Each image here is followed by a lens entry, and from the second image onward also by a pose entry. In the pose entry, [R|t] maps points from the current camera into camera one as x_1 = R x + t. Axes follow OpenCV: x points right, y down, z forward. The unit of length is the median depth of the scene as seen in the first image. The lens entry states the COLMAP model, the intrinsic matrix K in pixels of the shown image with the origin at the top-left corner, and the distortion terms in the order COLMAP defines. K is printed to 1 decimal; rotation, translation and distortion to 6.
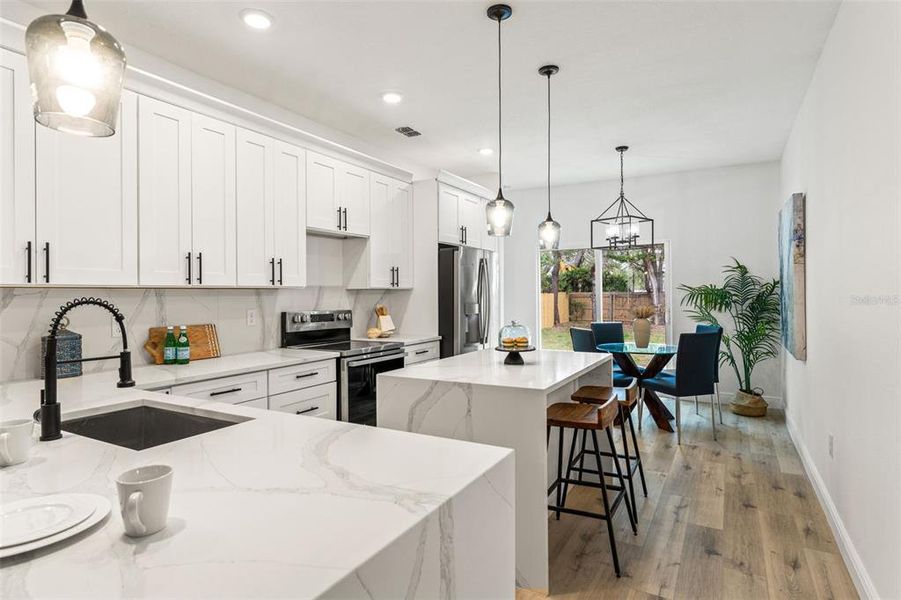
lens RADIAL K [[492.1, 0, 450.5], [0, 492.1, 300.0], [0, 0, 1]] dist [-0.002319, -0.000475]
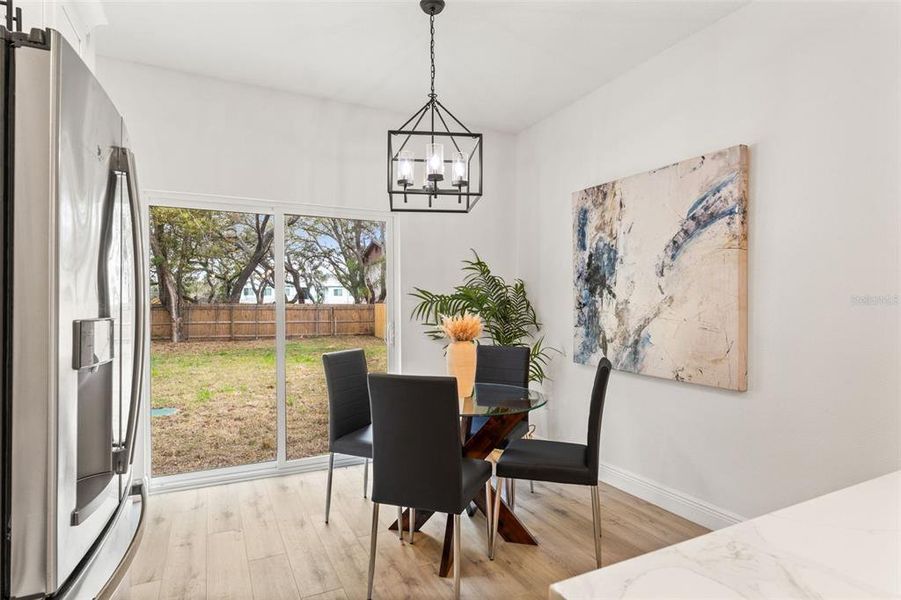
lens RADIAL K [[492.1, 0, 450.5], [0, 492.1, 300.0], [0, 0, 1]] dist [-0.002319, -0.000475]
pose [[0.569135, 0.013582, 0.822132, -0.060247], [0.009777, 0.999681, -0.023283, 0.005677], [-0.822186, 0.021289, 0.568821, 0.852236]]
